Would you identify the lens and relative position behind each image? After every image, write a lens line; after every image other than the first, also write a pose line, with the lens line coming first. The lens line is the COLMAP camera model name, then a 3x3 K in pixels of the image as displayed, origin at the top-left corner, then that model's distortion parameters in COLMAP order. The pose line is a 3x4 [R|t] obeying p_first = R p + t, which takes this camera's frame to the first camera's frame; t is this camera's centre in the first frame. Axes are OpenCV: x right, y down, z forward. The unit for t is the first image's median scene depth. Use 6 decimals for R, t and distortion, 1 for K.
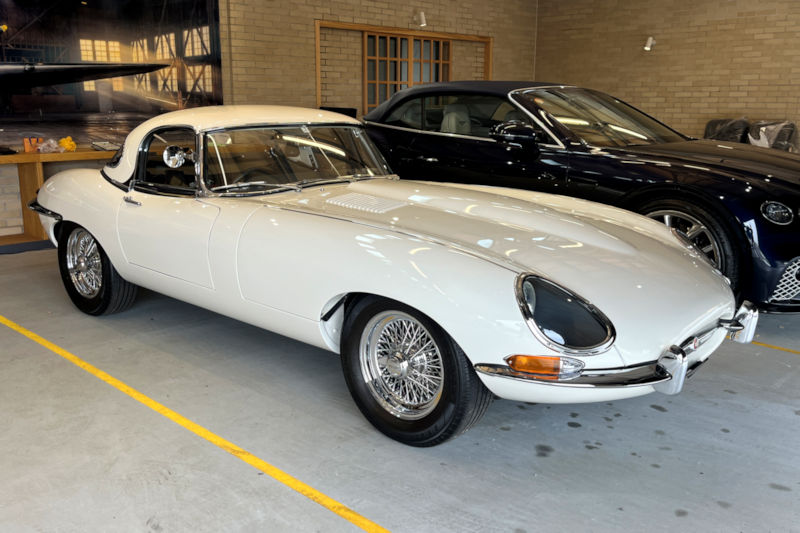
lens RADIAL K [[752.2, 0, 400.0], [0, 752.2, 281.0], [0, 0, 1]] dist [0.027242, 0.009594]
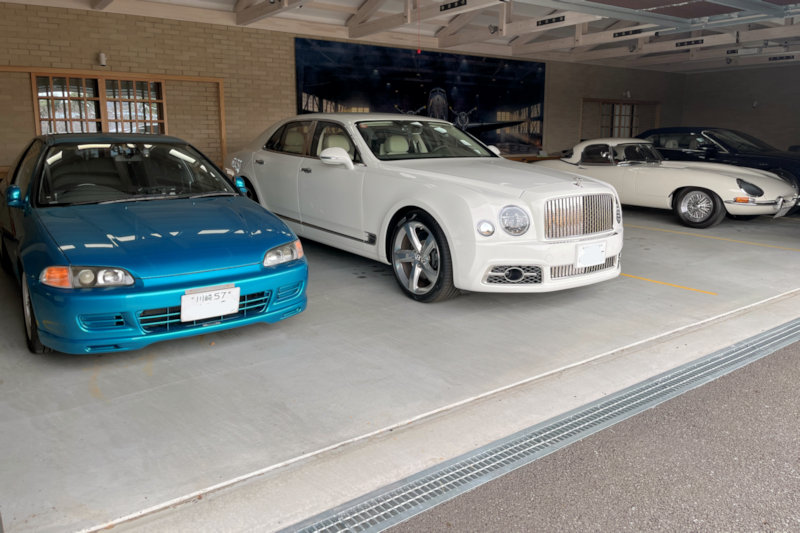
lens RADIAL K [[590.9, 0, 400.0], [0, 590.9, 266.5], [0, 0, 1]] dist [0.012160, 0.000765]
pose [[0.983011, 0.031083, -0.180898, -0.388476], [-0.034898, 0.999230, -0.017948, 0.221899], [0.180201, 0.023956, 0.983338, -0.918286]]
